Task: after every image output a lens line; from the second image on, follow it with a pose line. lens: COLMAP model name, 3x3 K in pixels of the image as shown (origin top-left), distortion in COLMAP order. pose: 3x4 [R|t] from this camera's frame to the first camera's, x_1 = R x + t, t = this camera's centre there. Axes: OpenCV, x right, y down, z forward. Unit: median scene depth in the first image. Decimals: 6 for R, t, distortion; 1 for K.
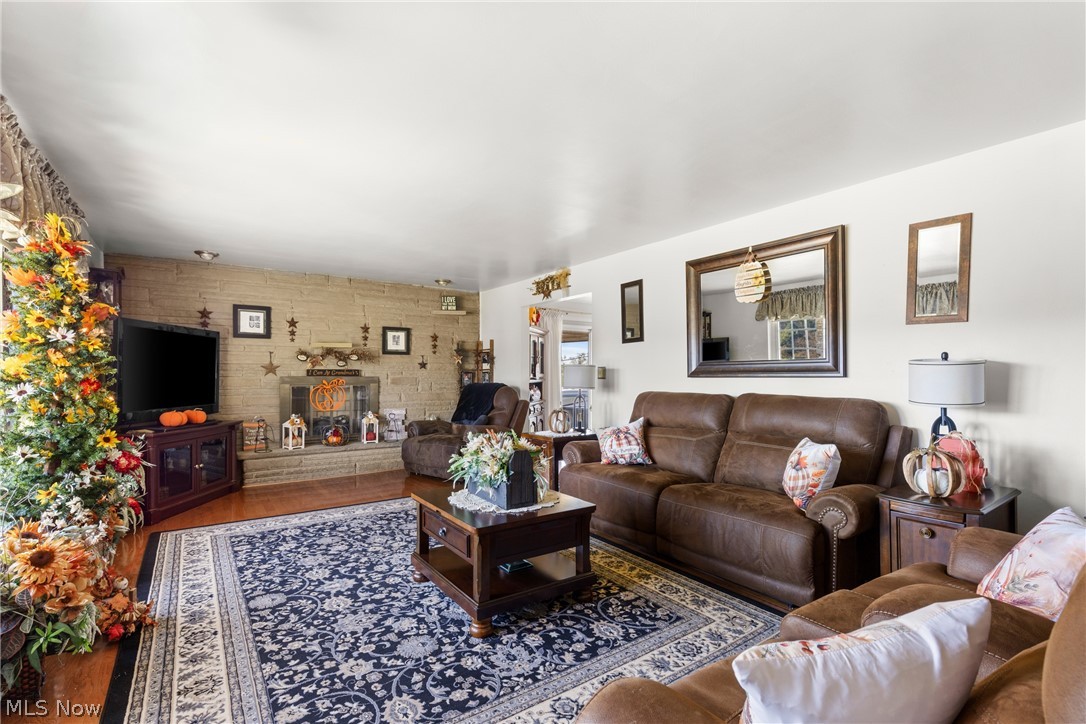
lens RADIAL K [[493.0, 0, 539.0], [0, 493.0, 376.8], [0, 0, 1]] dist [0.004089, 0.000709]
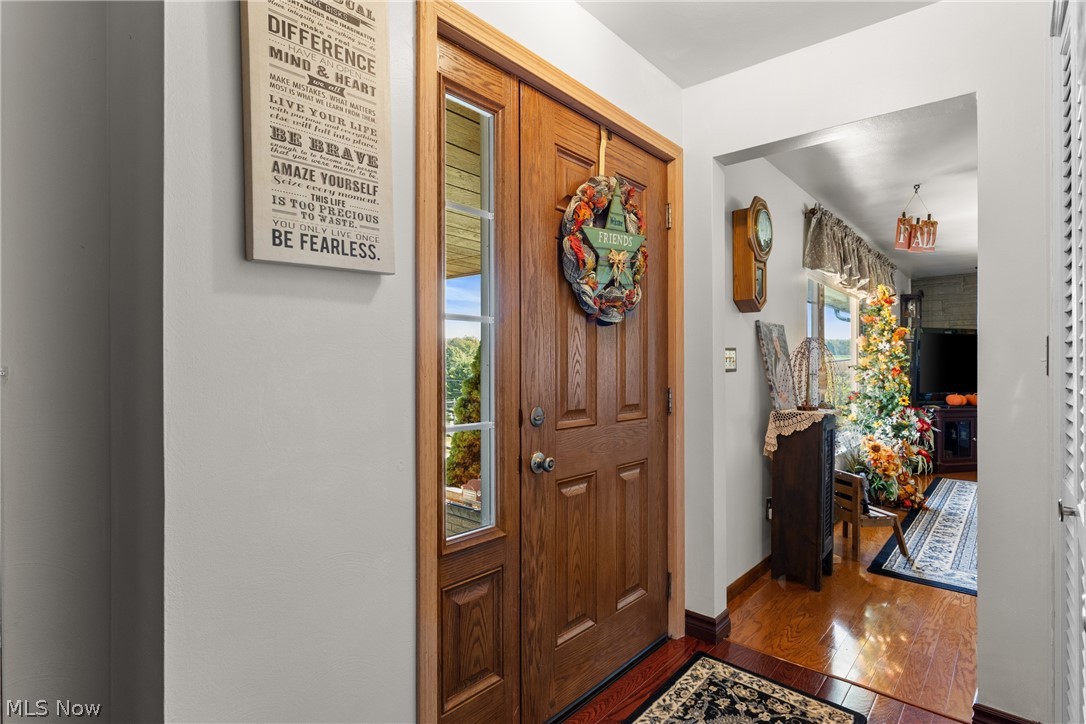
lens RADIAL K [[542.3, 0, 545.5], [0, 542.3, 366.4], [0, 0, 1]] dist [-0.001761, -0.000074]
pose [[0.238439, 0.000128, -0.971158, 0.752942], [-0.006264, 0.999979, -0.001407, 0.008335], [0.971137, 0.006419, 0.238434, -0.764216]]
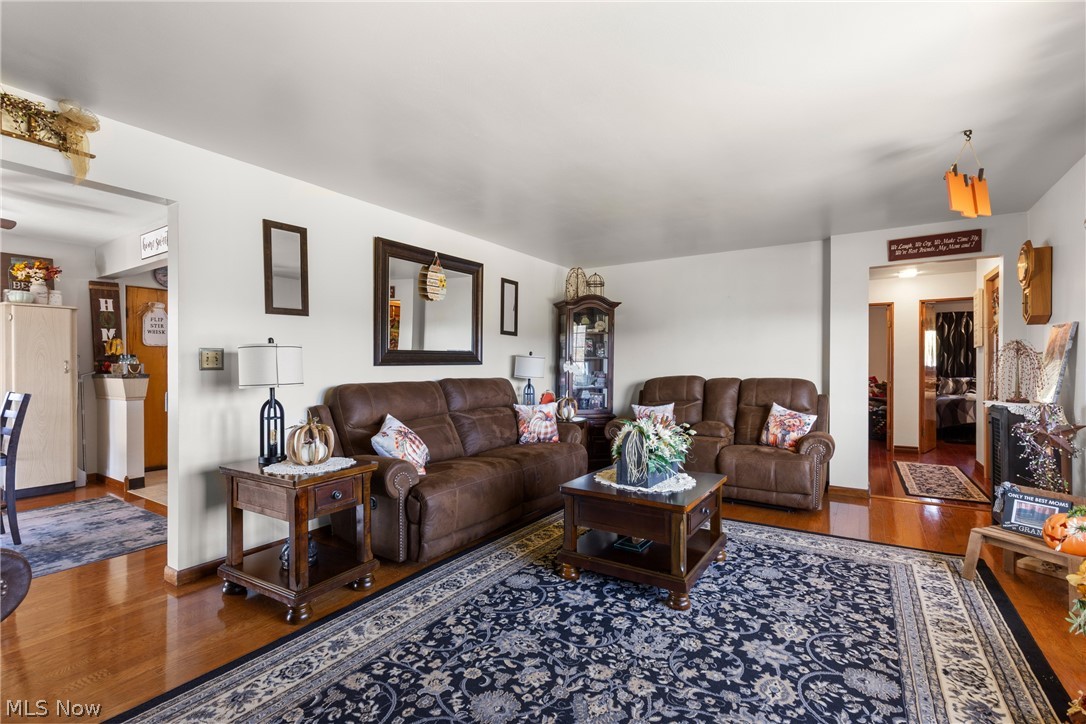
lens RADIAL K [[493.0, 0, 538.6], [0, 493.0, 369.5], [0, 0, 1]] dist [0.004089, 0.000709]
pose [[-0.364972, -0.008649, 0.930978, -1.140362], [0.005090, 0.999923, 0.011285, -0.001926], [-0.931005, 0.008857, -0.364900, 1.878456]]
